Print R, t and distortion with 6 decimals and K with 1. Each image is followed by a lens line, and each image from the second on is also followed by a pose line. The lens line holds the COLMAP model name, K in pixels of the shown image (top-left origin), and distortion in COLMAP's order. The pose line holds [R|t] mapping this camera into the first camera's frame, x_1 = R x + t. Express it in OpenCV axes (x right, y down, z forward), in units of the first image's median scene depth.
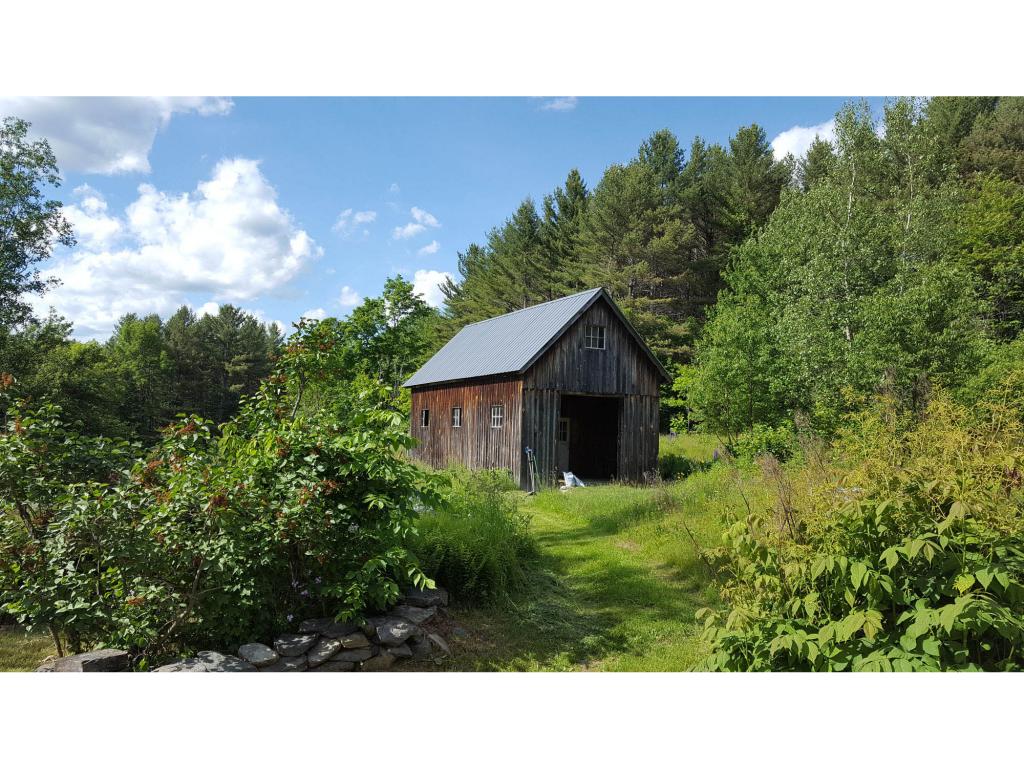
lens RADIAL K [[767.4, 0, 507.4], [0, 767.4, 389.0], [0, 0, 1]] dist [0.093776, -0.107772]
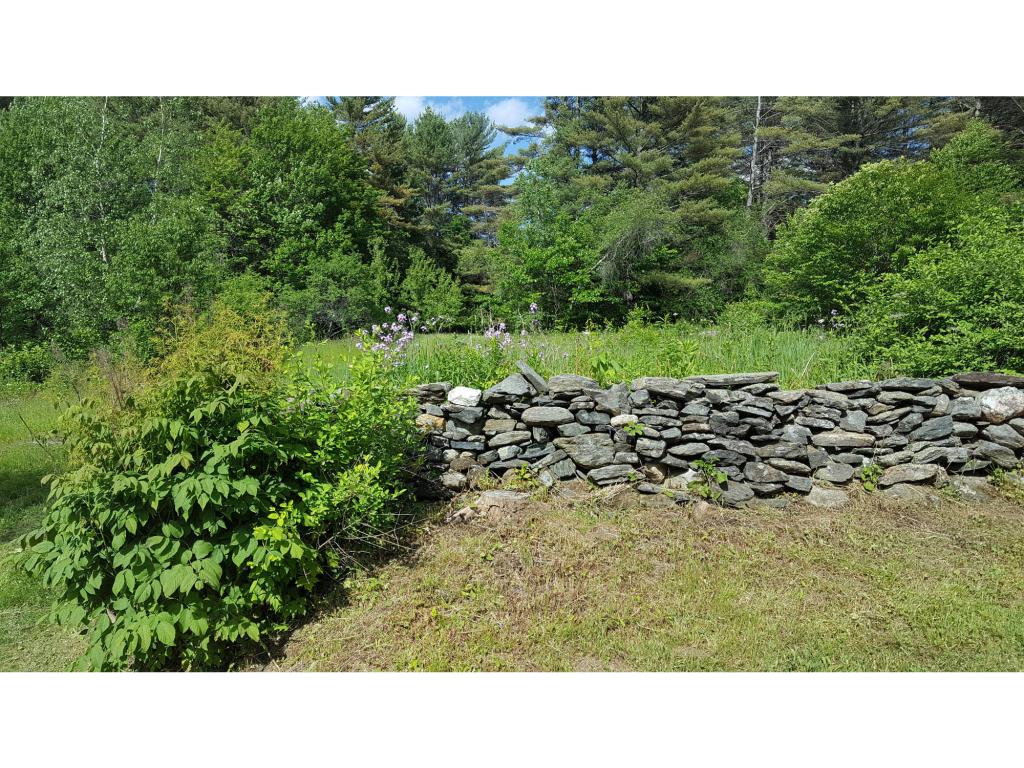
lens RADIAL K [[767.4, 0, 514.4], [0, 767.4, 379.3], [0, 0, 1]] dist [0.093776, -0.107772]
pose [[0.610674, -0.039737, 0.790885, -0.277541], [-0.026267, 0.997174, 0.070384, 0.028759], [-0.791446, -0.063756, 0.607904, -0.329680]]
